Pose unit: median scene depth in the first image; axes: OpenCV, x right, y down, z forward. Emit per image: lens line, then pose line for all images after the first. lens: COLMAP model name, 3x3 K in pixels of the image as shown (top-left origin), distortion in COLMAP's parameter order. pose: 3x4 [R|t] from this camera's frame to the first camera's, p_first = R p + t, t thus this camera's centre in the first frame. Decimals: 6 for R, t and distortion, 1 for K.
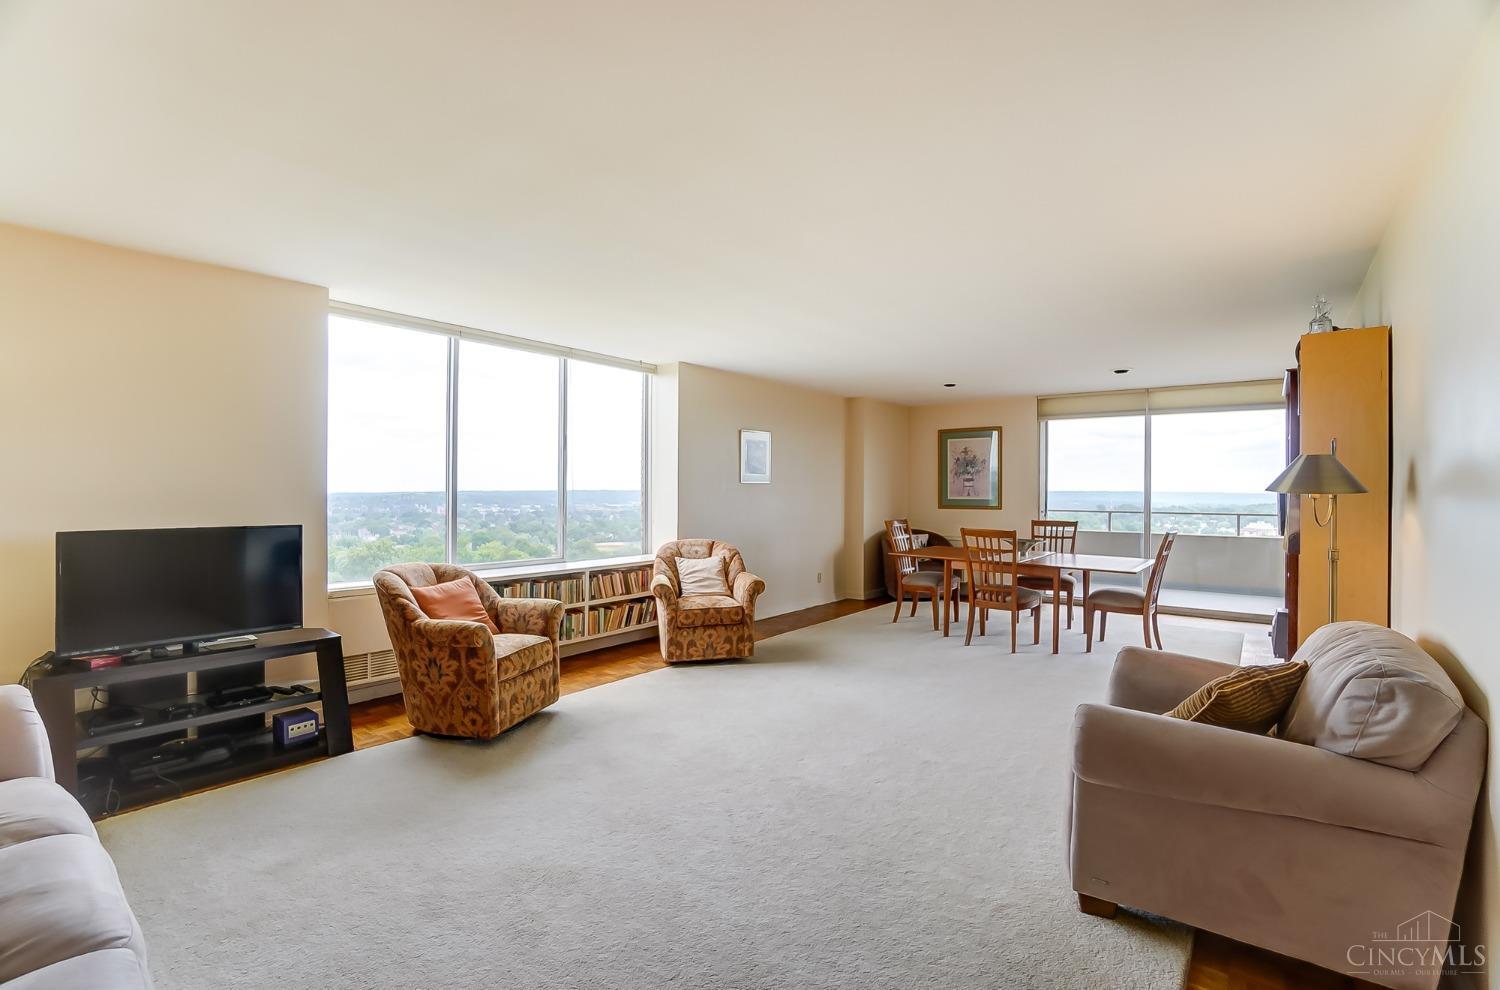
lens RADIAL K [[659.3, 0, 744.7], [0, 659.3, 488.2], [0, 0, 1]] dist [0.001337, 0.001677]
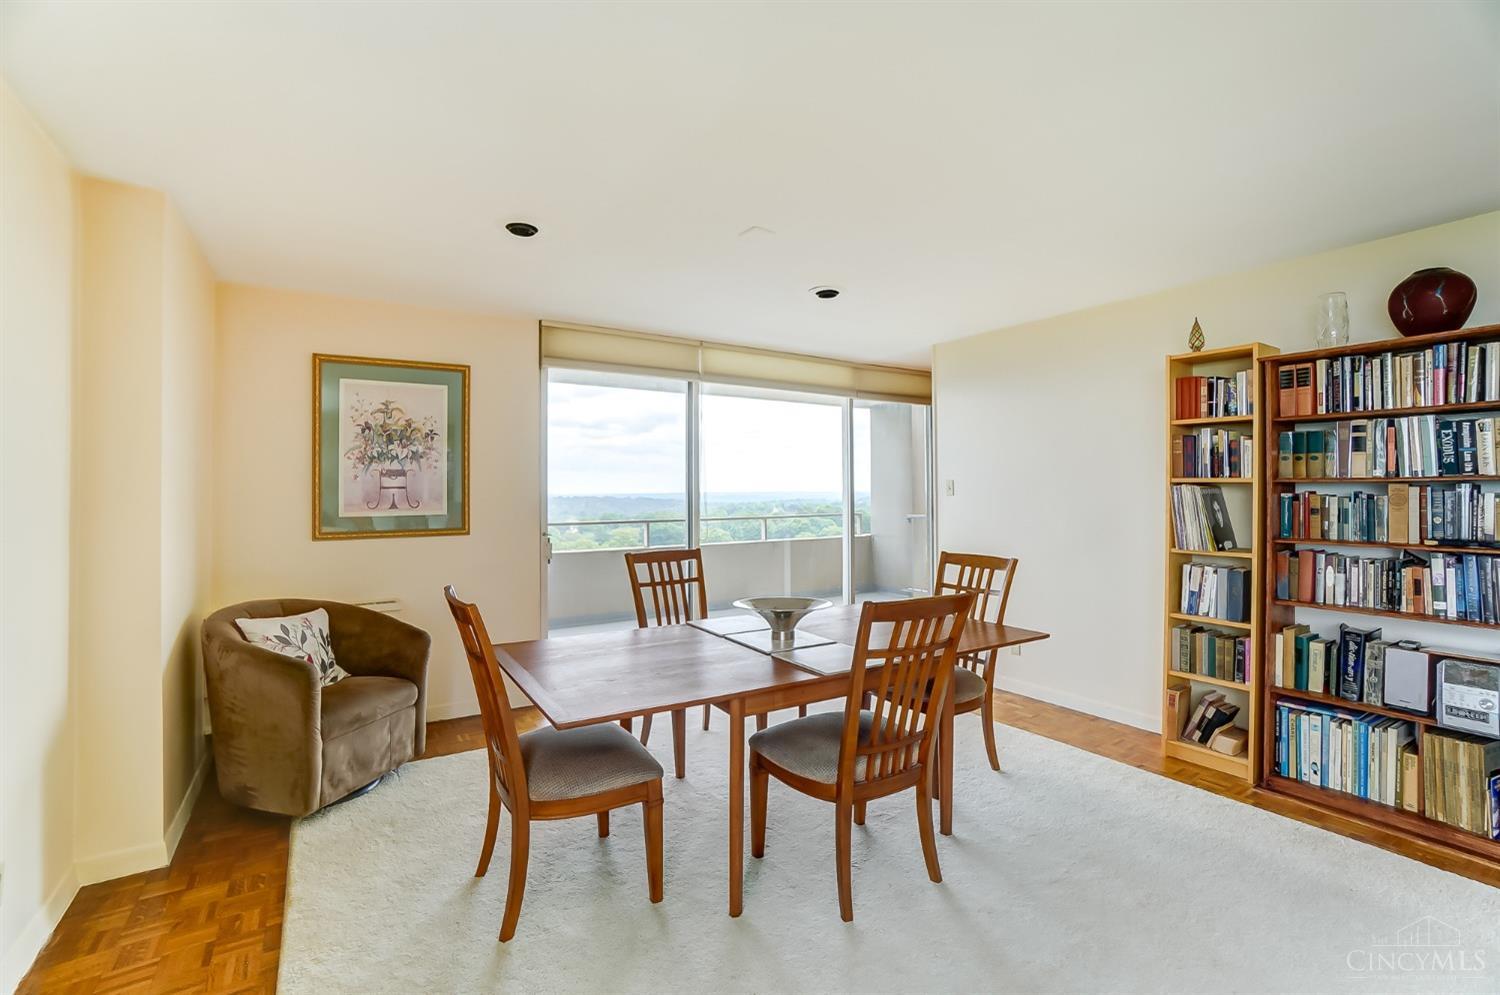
lens RADIAL K [[659.3, 0, 742.9], [0, 659.3, 495.0], [0, 0, 1]] dist [0.001337, 0.001677]
pose [[0.340361, -0.010208, 0.940239, -0.004740], [0.008949, 0.999931, 0.007617, 0.000898], [-0.940252, 0.005822, 0.340429, 0.622802]]
